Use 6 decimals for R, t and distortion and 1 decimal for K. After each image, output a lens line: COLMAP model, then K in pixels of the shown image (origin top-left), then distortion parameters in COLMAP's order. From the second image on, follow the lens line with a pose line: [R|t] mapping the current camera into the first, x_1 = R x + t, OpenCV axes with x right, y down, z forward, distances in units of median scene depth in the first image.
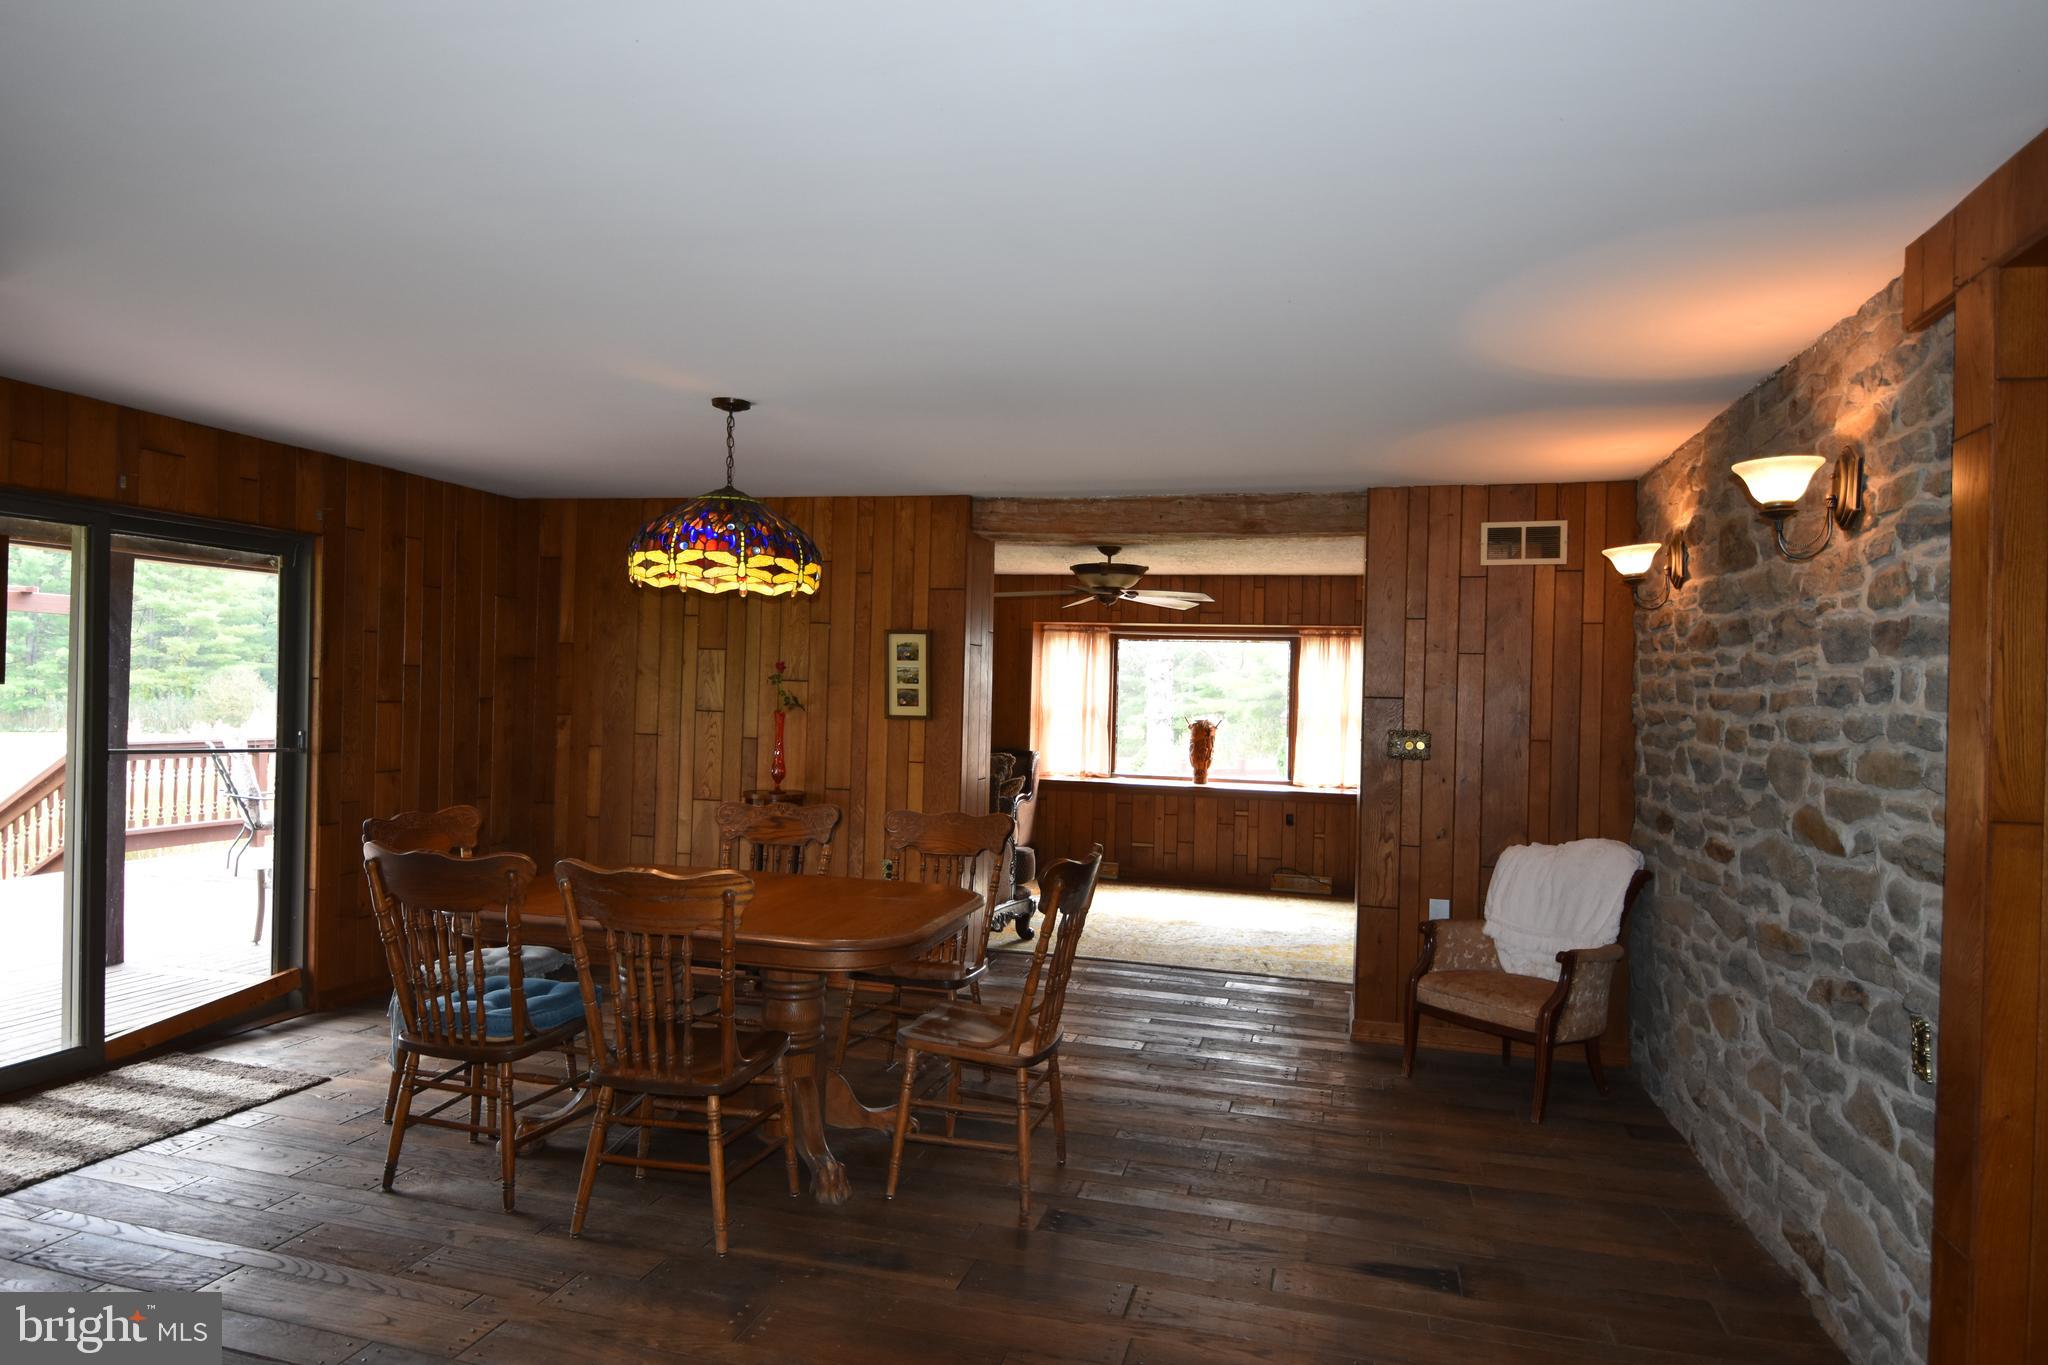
lens RADIAL K [[1220.5, 0, 1029.2], [0, 1220.5, 688.1], [0, 0, 1]] dist [0.009585, -0.007291]
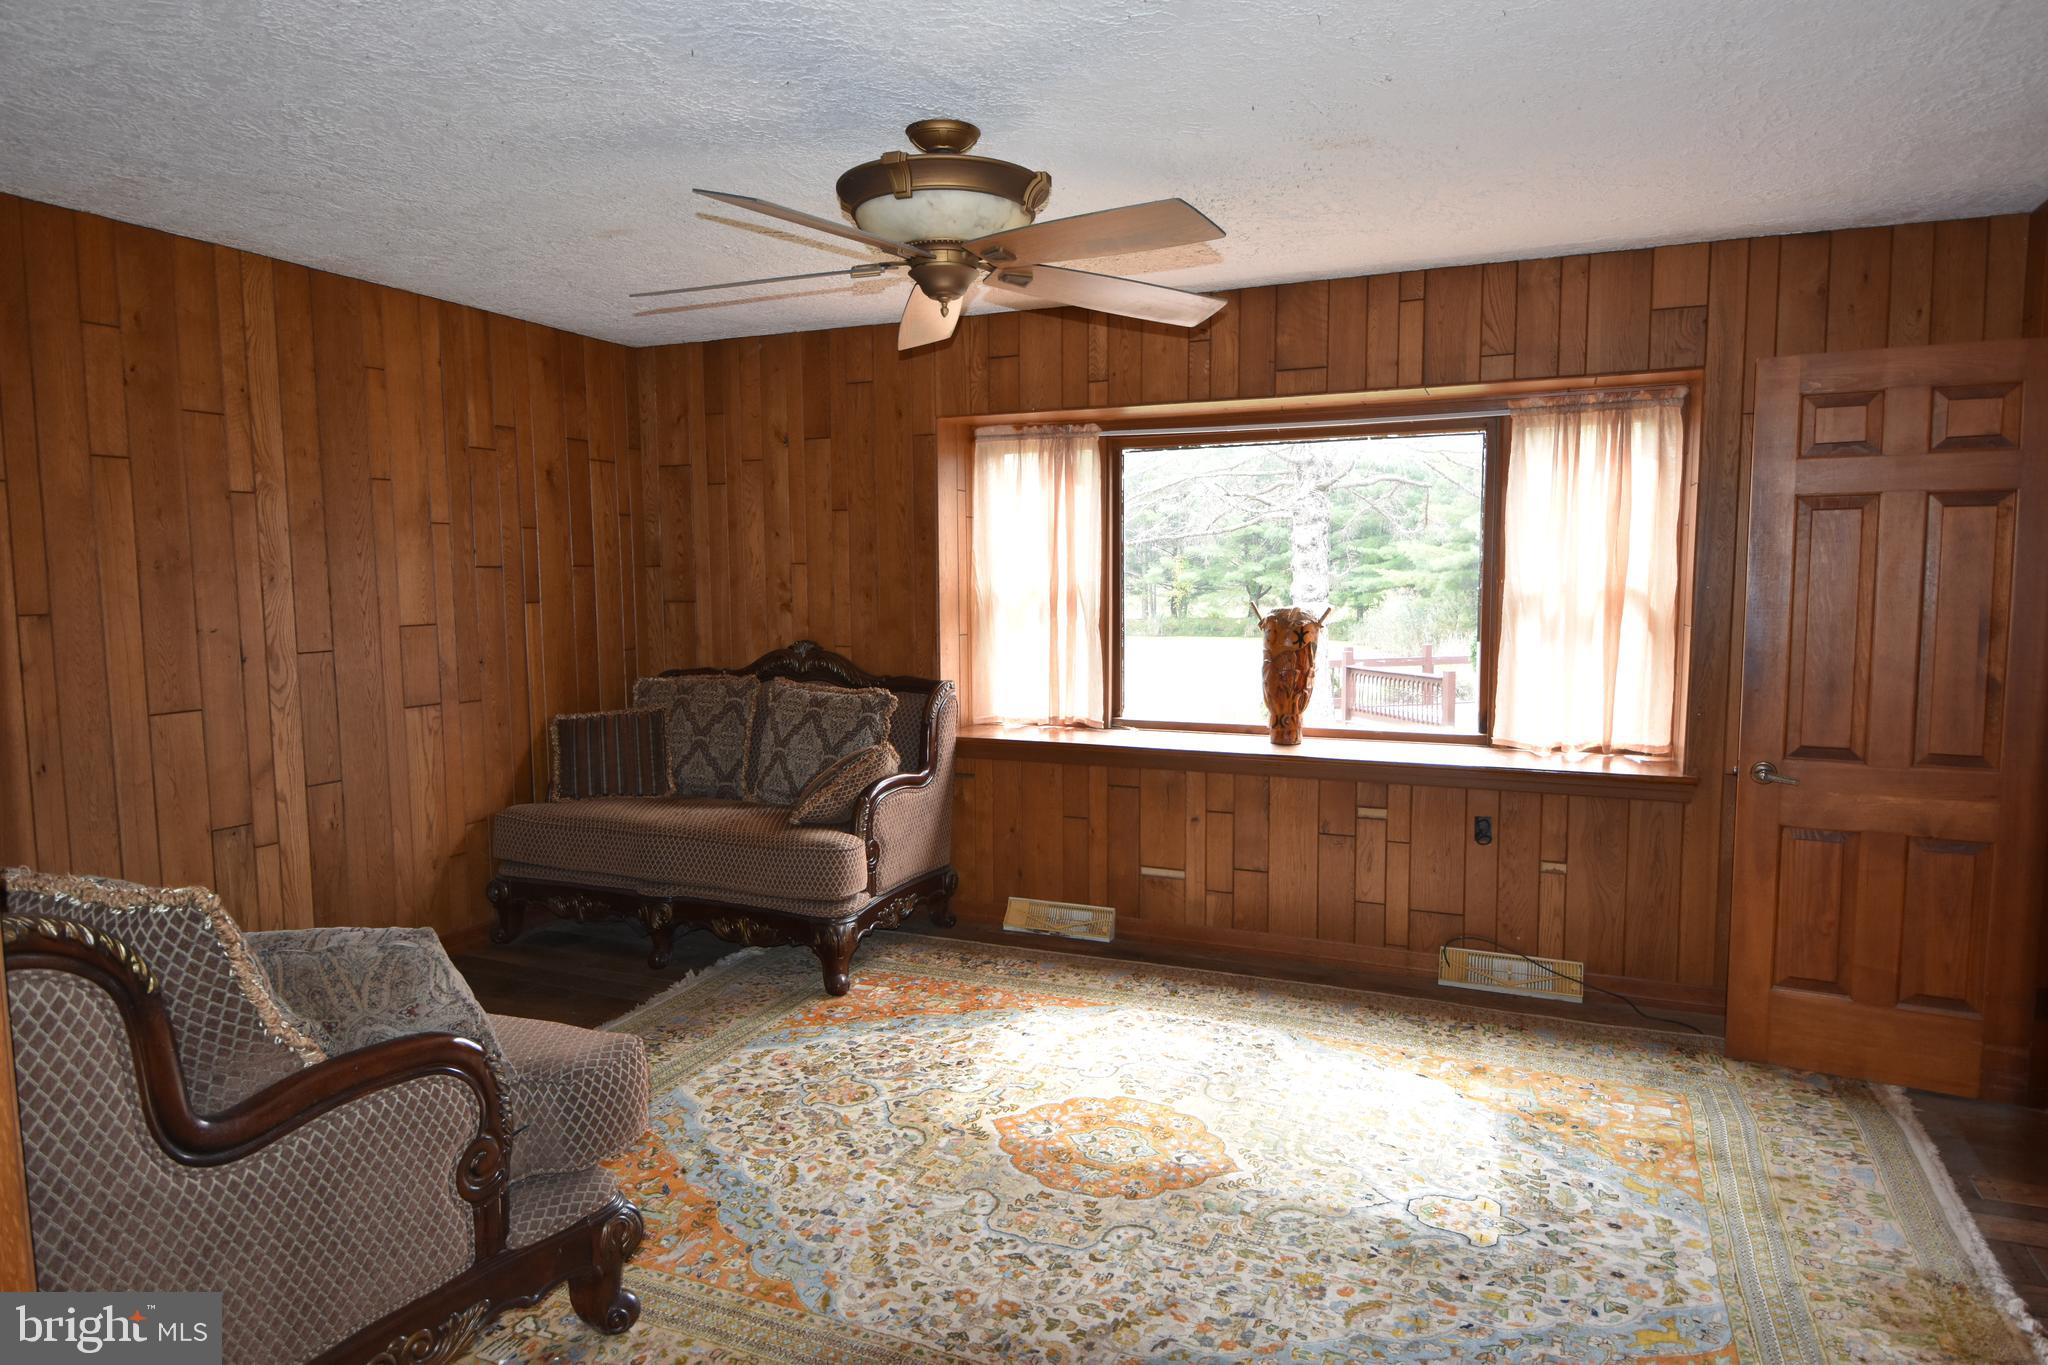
lens RADIAL K [[1220.5, 0, 1011.0], [0, 1220.5, 687.8], [0, 0, 1]] dist [0.009585, -0.007291]
pose [[0.986336, -0.017762, -0.163787, 0.114639], [0.033420, 0.995073, 0.093342, 0.008771], [0.161322, -0.097541, 0.982070, 0.526400]]
